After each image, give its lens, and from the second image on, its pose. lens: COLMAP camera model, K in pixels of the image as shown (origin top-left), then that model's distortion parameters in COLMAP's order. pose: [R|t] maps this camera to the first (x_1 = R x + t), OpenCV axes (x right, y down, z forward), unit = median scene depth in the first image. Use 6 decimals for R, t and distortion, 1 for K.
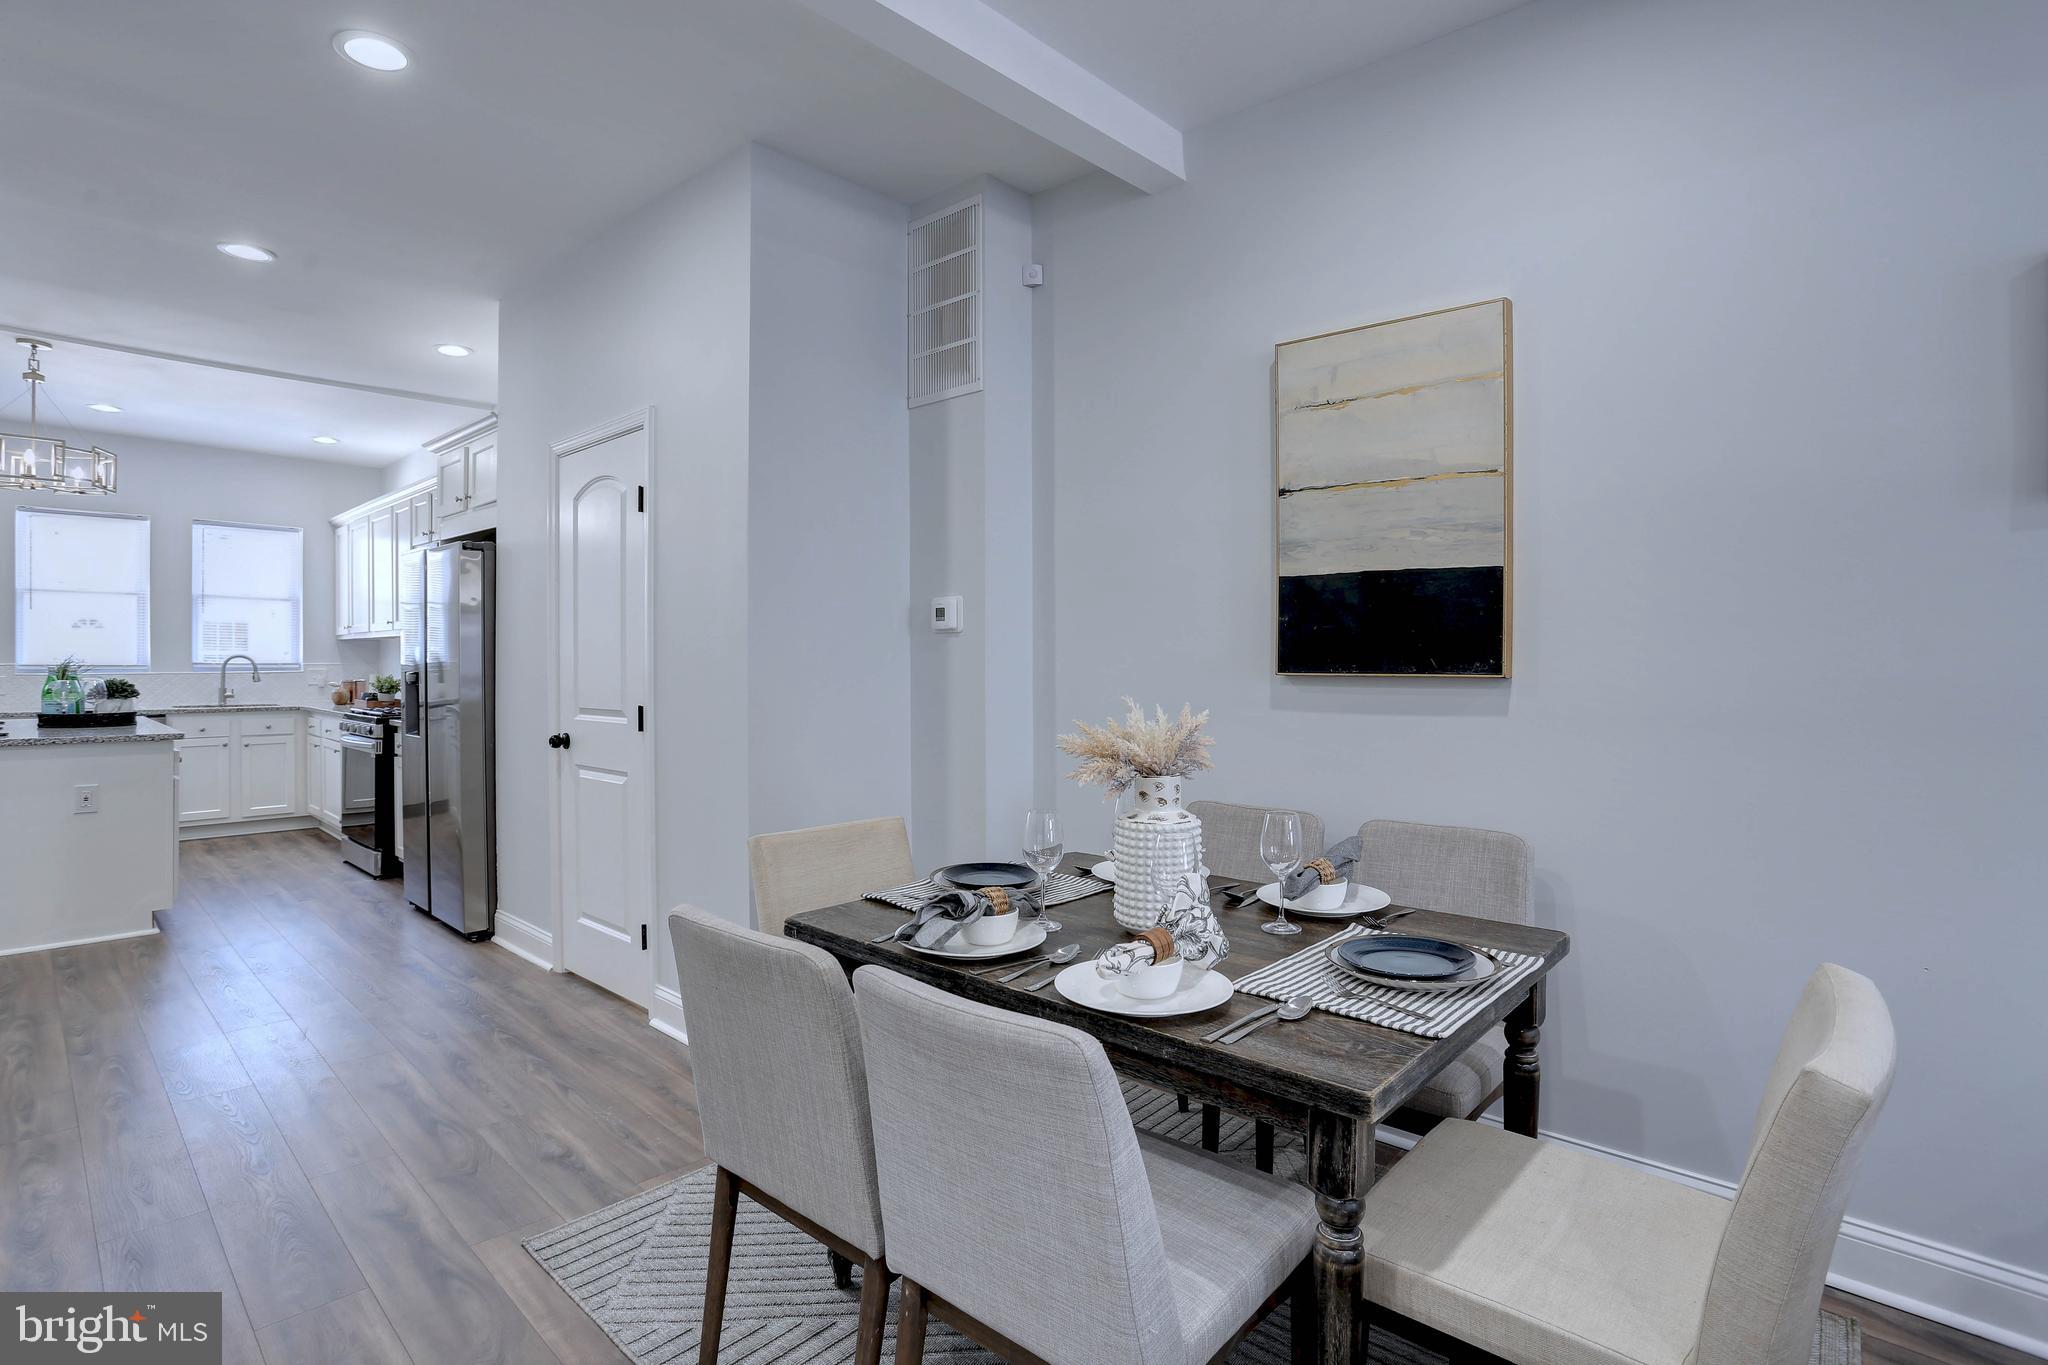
lens RADIAL K [[1005.4, 0, 1029.6], [0, 1005.4, 672.5], [0, 0, 1]] dist [-0.046393, 0.012658]
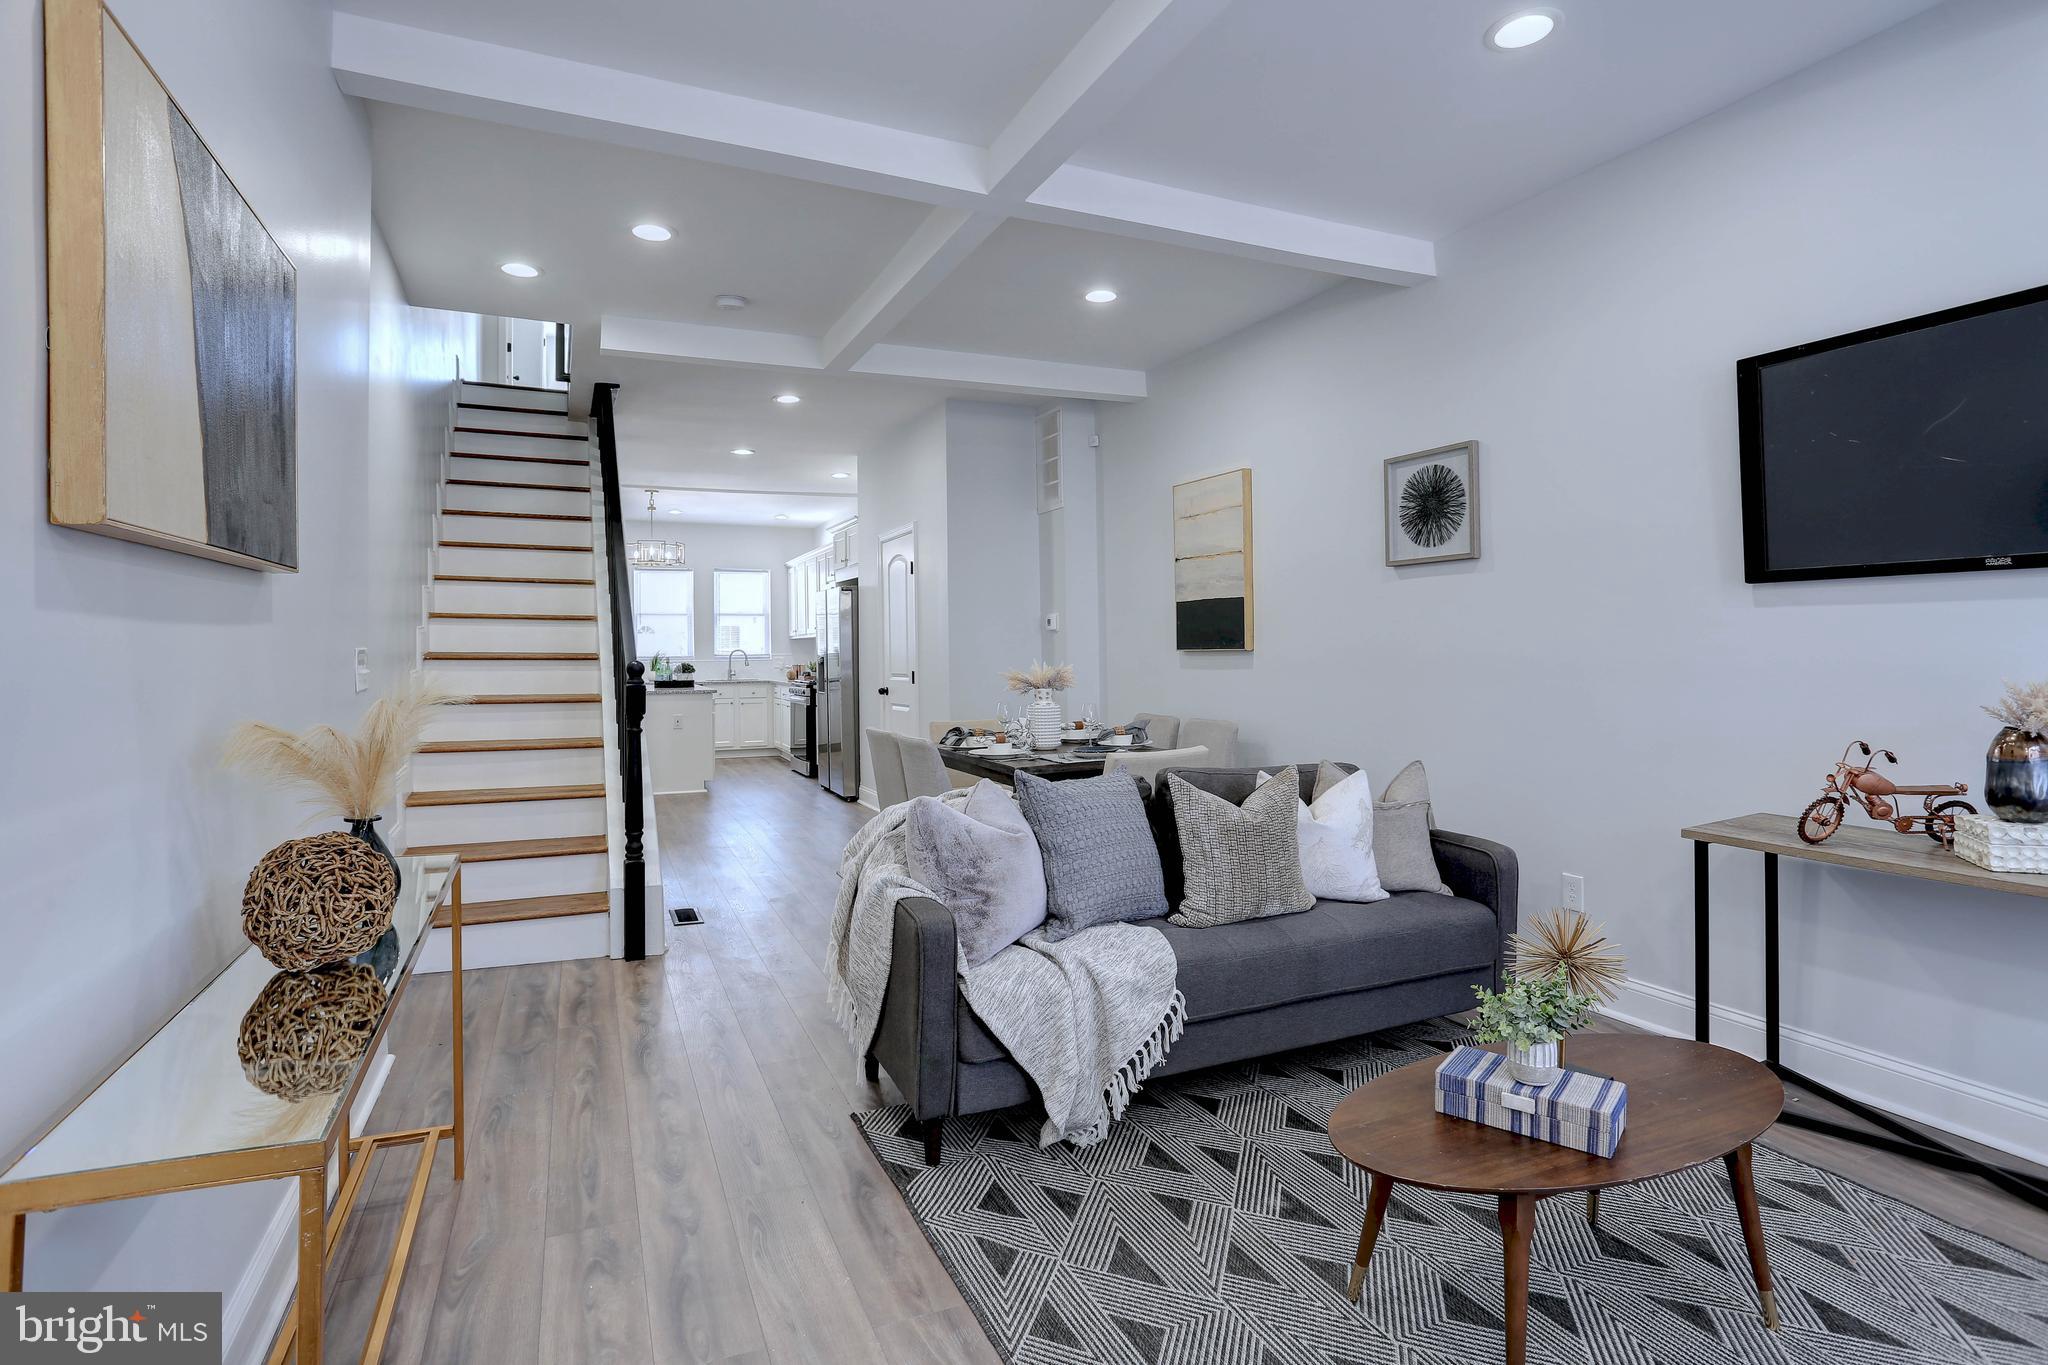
lens RADIAL K [[1045.7, 0, 1030.7], [0, 1045.7, 663.6], [0, 0, 1]] dist [-0.047305, 0.000318]
pose [[0.922767, -0.008217, -0.385271, 0.435825], [0.009005, 0.999959, 0.000239, 0.013442], [0.385253, -0.003689, 0.922803, -0.576604]]
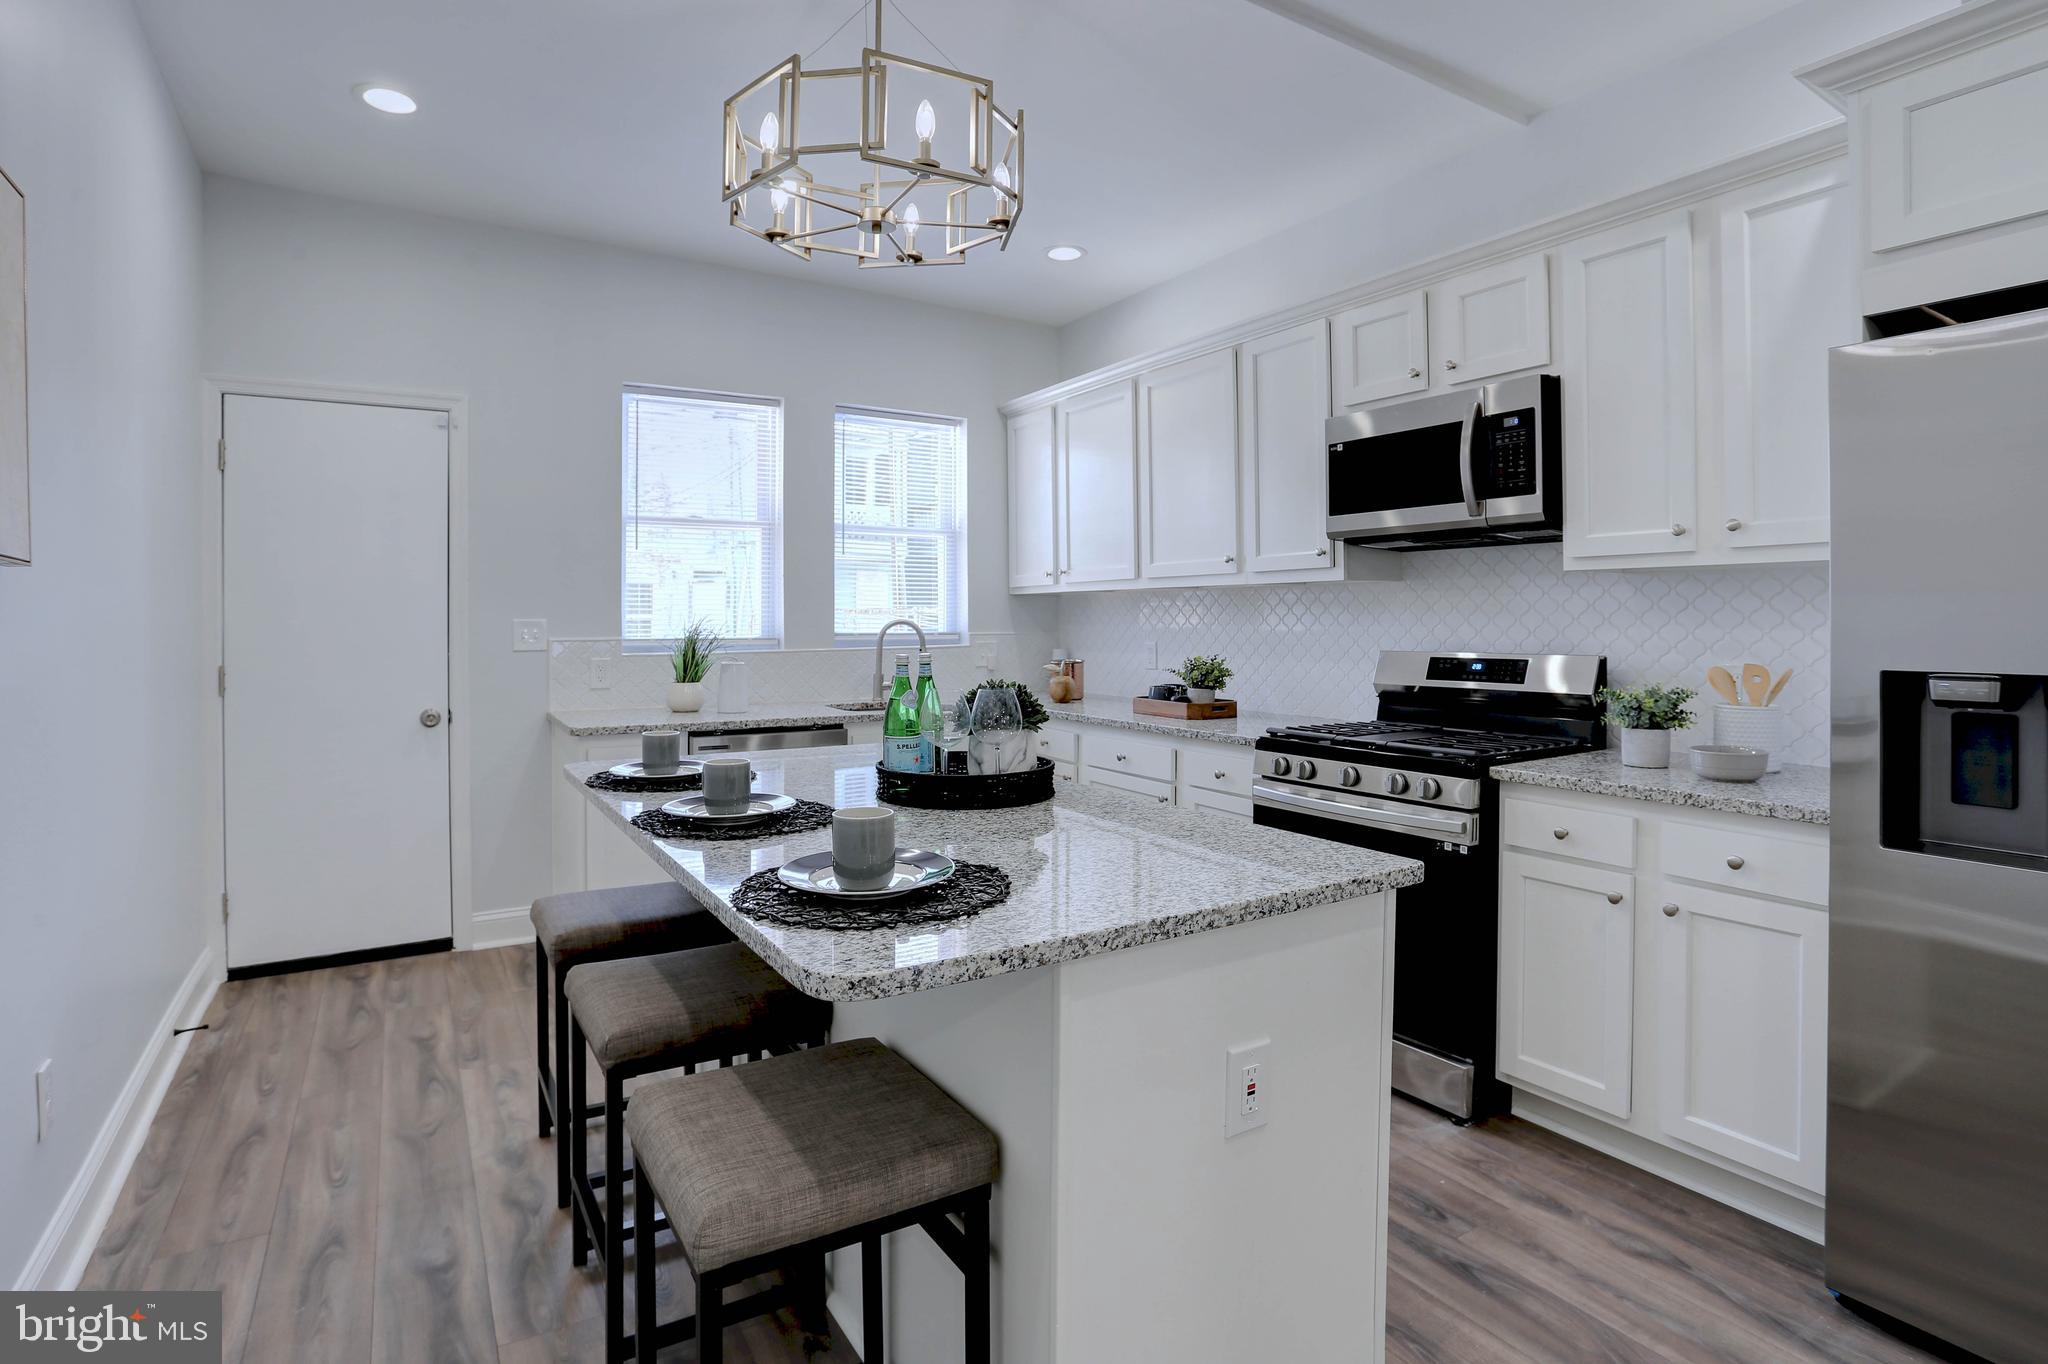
lens RADIAL K [[1030.3, 0, 1024.9], [0, 1030.3, 622.2], [0, 0, 1]] dist [-0.058458, 0.000039]
pose [[0.967255, -0.005275, -0.253751, -0.789207], [0.003695, 0.999971, -0.006704, -0.016246], [0.253779, 0.005547, 0.967246, 0.544862]]
